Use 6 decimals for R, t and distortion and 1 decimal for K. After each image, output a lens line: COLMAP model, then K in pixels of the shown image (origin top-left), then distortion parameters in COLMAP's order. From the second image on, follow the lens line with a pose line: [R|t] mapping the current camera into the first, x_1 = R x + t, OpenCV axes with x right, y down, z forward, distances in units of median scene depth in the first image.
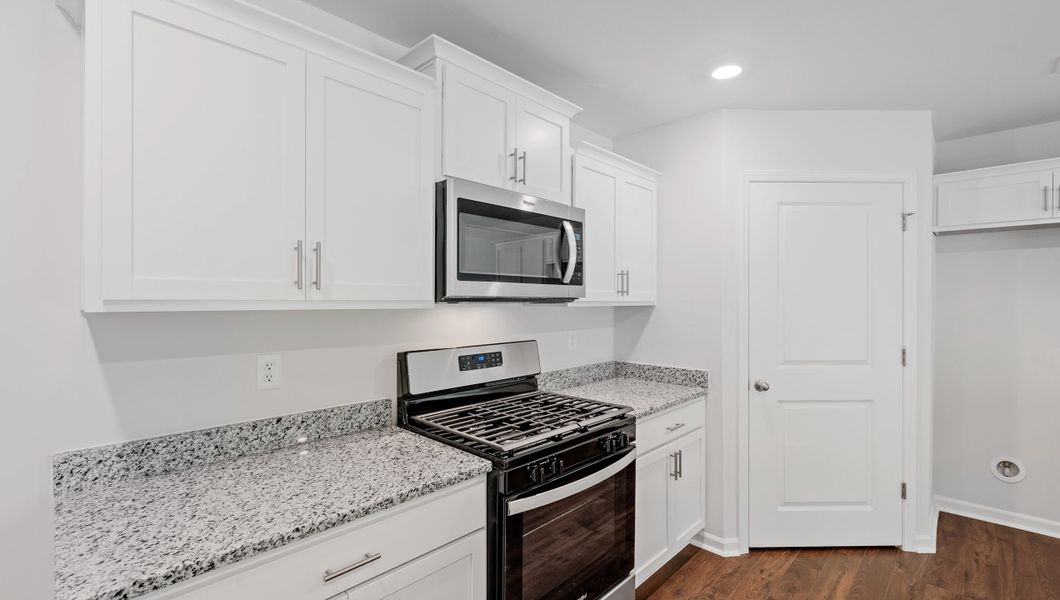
lens RADIAL K [[462.0, 0, 532.7], [0, 462.0, 301.3], [0, 0, 1]] dist [-0.003534, 0.000011]
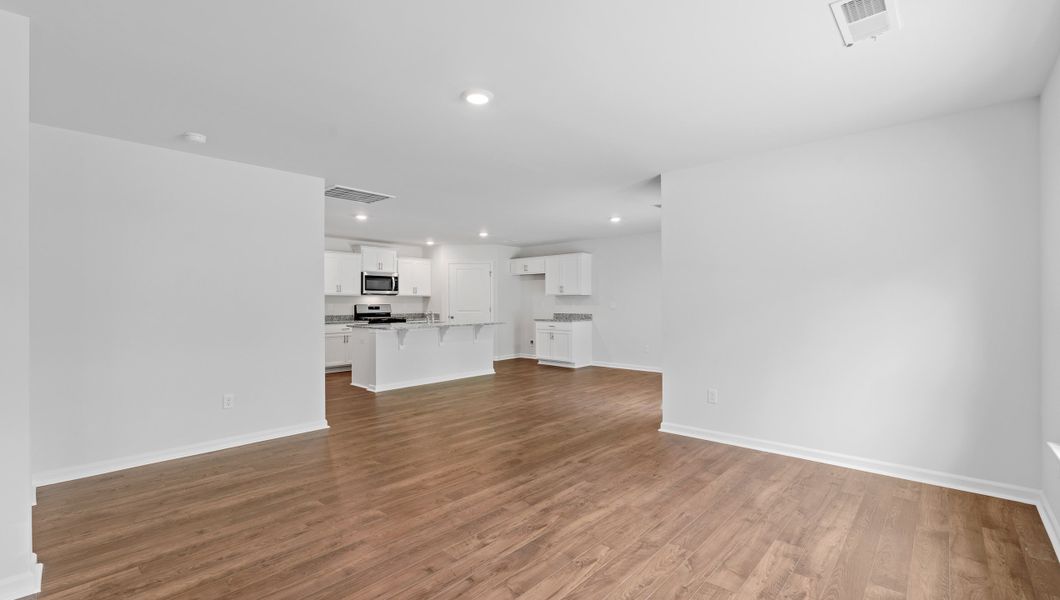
lens RADIAL K [[459.7, 0, 530.0], [0, 459.7, 300.0], [0, 0, 1]] dist [-0.001741, 0.000602]
pose [[0.999610, -0.003602, 0.027687, 1.237929], [0.003712, 0.999985, -0.003924, 0.071770], [-0.027672, 0.004026, 0.999609, -3.385536]]
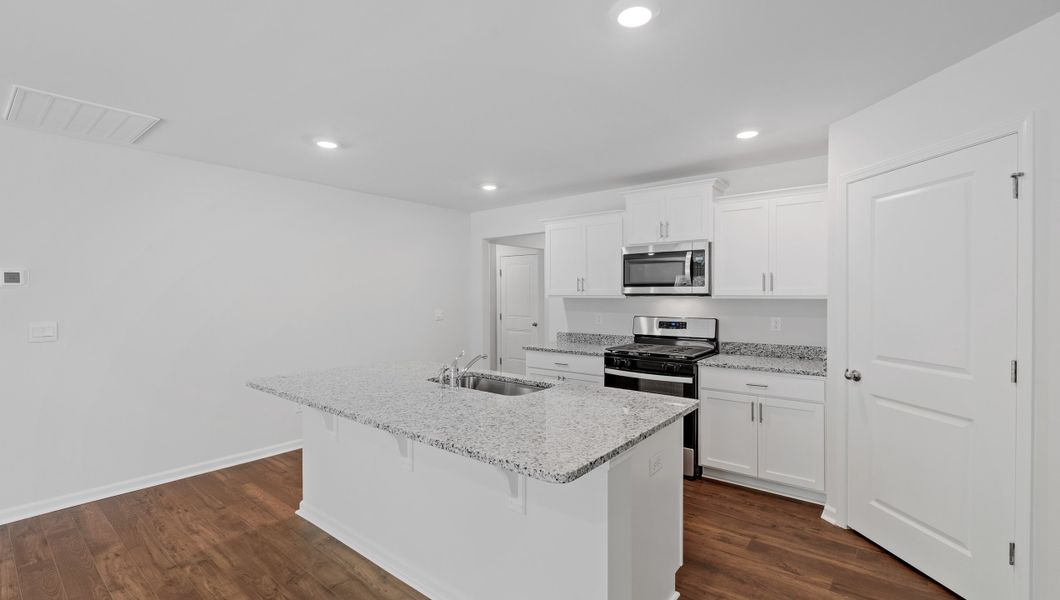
lens RADIAL K [[459.7, 0, 530.0], [0, 459.7, 300.0], [0, 0, 1]] dist [-0.001741, 0.000602]
pose [[0.087564, 0.009669, -0.996112, 1.757815], [0.000139, 0.999953, 0.009718, 0.000503], [0.996159, -0.000989, 0.087558, 0.207890]]
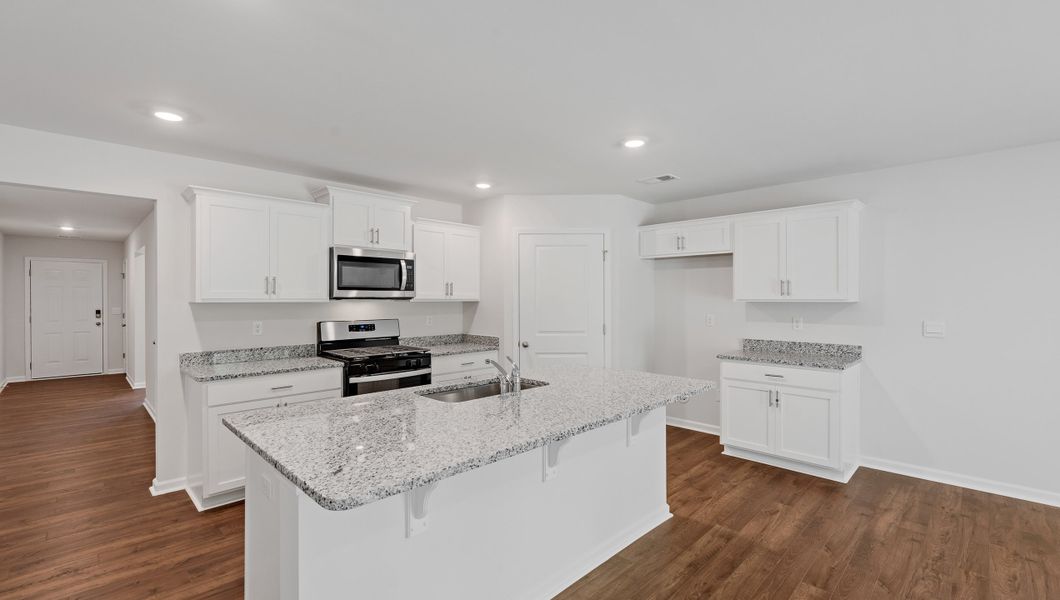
lens RADIAL K [[459.7, 0, 530.0], [0, 459.7, 300.0], [0, 0, 1]] dist [-0.001741, 0.000602]
pose [[0.999848, -0.000767, -0.017391, 0.652324], [0.000795, 0.999998, 0.001603, 0.001902], [0.017390, -0.001617, 0.999847, -1.002323]]
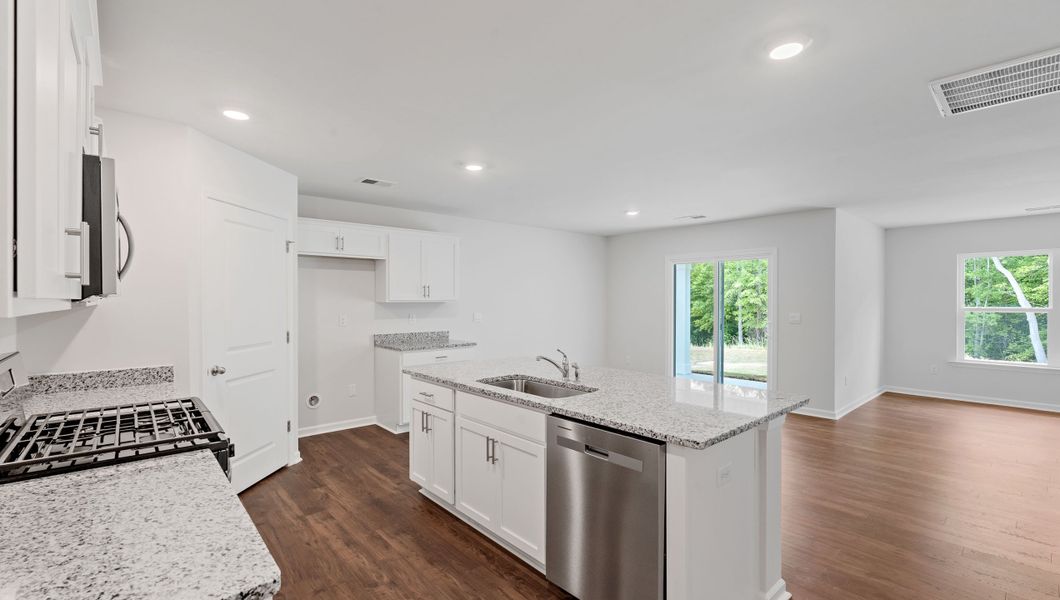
lens RADIAL K [[459.7, 0, 530.0], [0, 459.7, 300.0], [0, 0, 1]] dist [-0.001741, 0.000602]
pose [[0.083102, -0.001452, 0.996540, -0.744837], [0.001783, 0.999998, 0.001308, -0.000017], [-0.996539, 0.001668, 0.083104, 0.111839]]
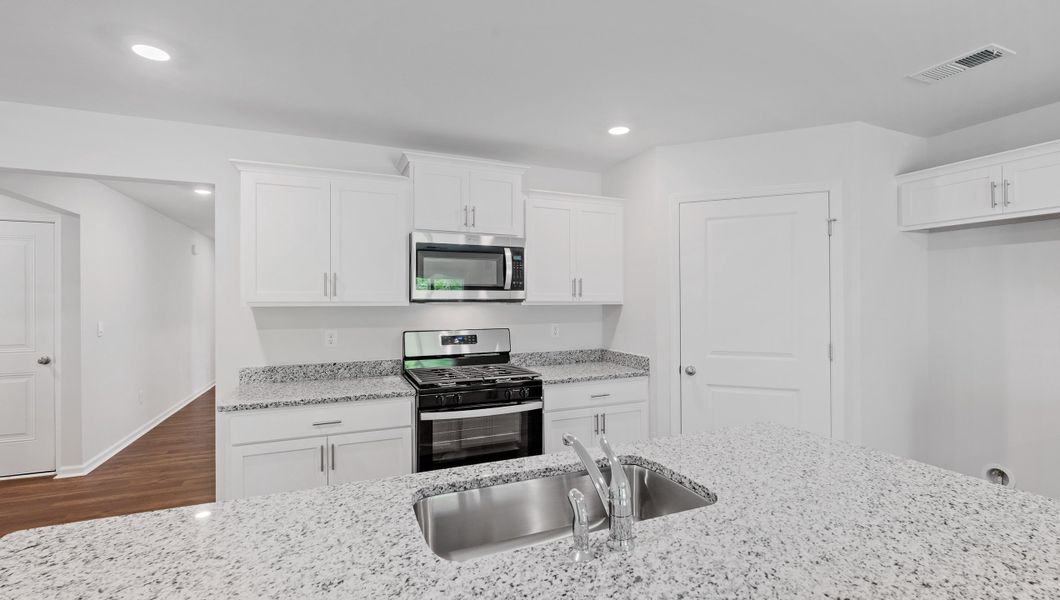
lens RADIAL K [[459.7, 0, 530.0], [0, 459.7, 300.0], [0, 0, 1]] dist [-0.001741, 0.000602]
pose [[0.920140, -0.005275, -0.391553, 0.695364], [0.003661, 0.999981, -0.004870, 0.002367], [0.391572, 0.003048, 0.920143, -0.325240]]
